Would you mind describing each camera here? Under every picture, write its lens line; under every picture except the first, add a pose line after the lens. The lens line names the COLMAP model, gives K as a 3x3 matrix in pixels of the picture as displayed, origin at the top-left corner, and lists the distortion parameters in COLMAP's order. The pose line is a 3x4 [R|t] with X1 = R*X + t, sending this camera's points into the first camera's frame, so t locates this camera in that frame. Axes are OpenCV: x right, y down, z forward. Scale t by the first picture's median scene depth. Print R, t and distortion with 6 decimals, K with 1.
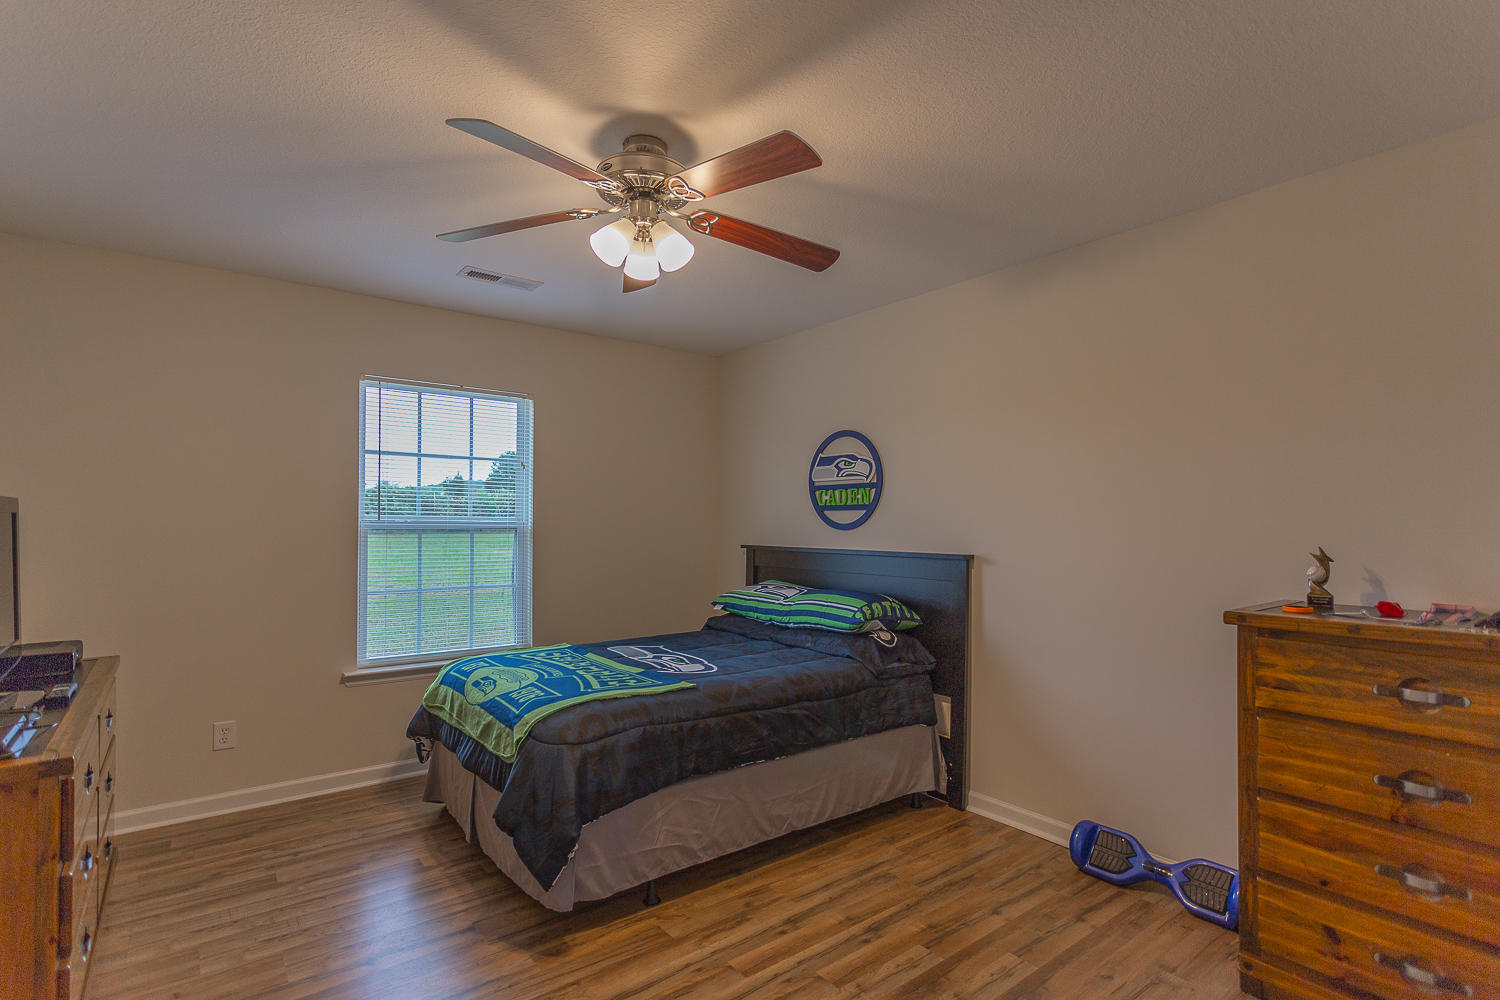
lens RADIAL K [[724.1, 0, 746.6], [0, 724.1, 500.7], [0, 0, 1]] dist [0.002055, 0.000484]
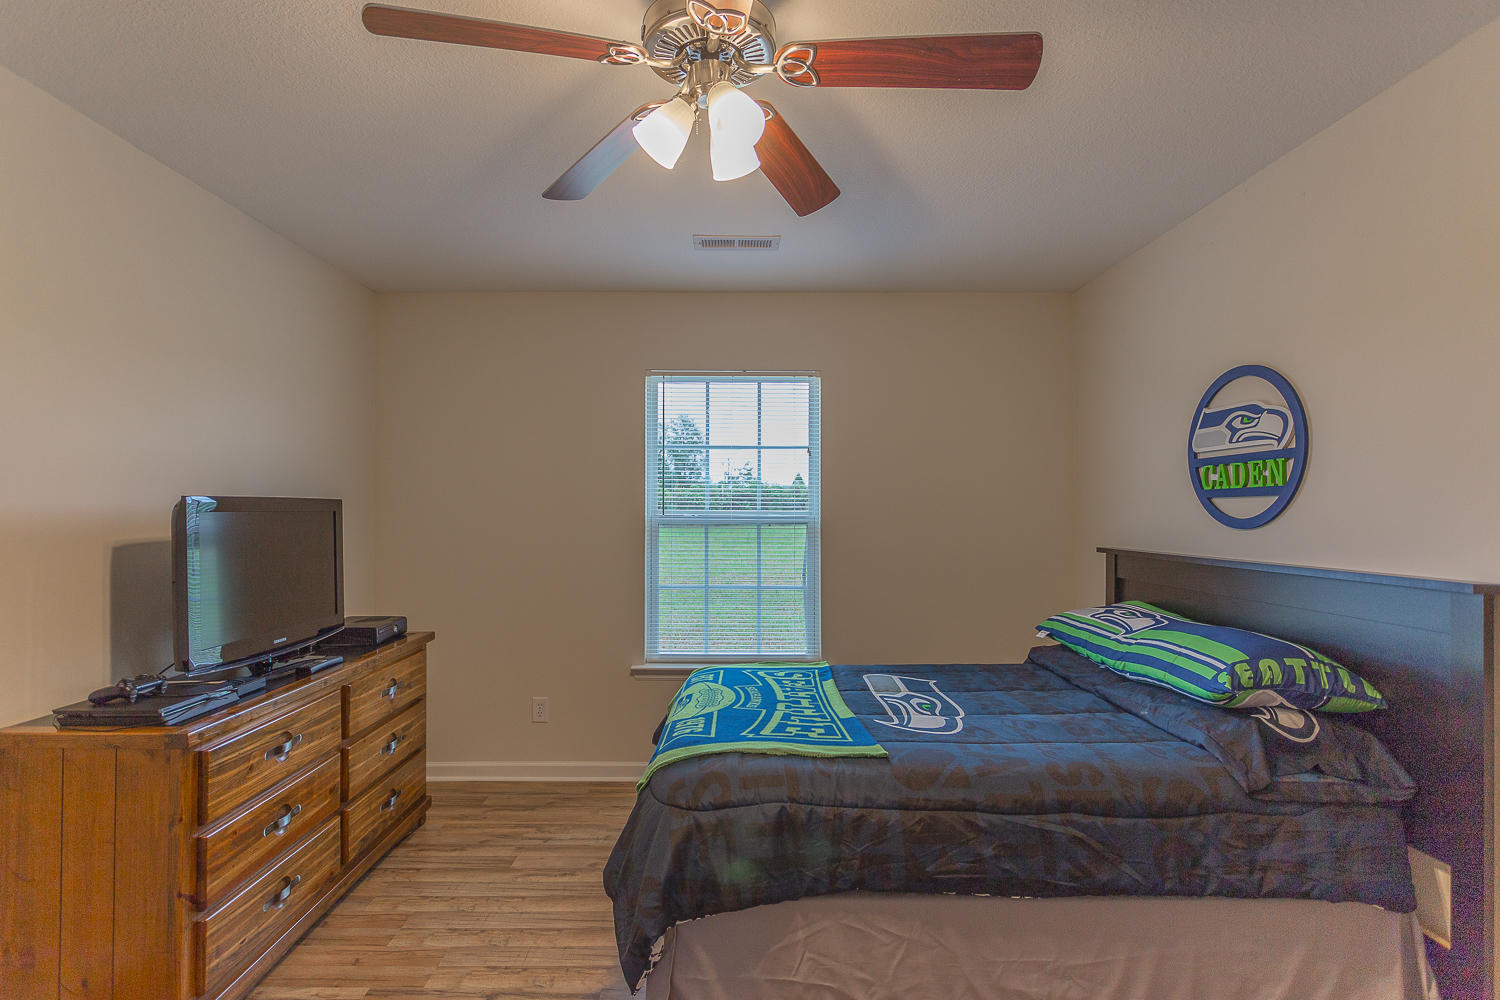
lens RADIAL K [[724.1, 0, 746.2], [0, 724.1, 491.9], [0, 0, 1]] dist [0.002055, 0.000484]
pose [[0.795639, -0.021078, -0.605404, 0.199205], [0.021257, 0.999750, -0.006871, 0.005111], [0.605398, -0.007402, 0.795889, 0.299373]]
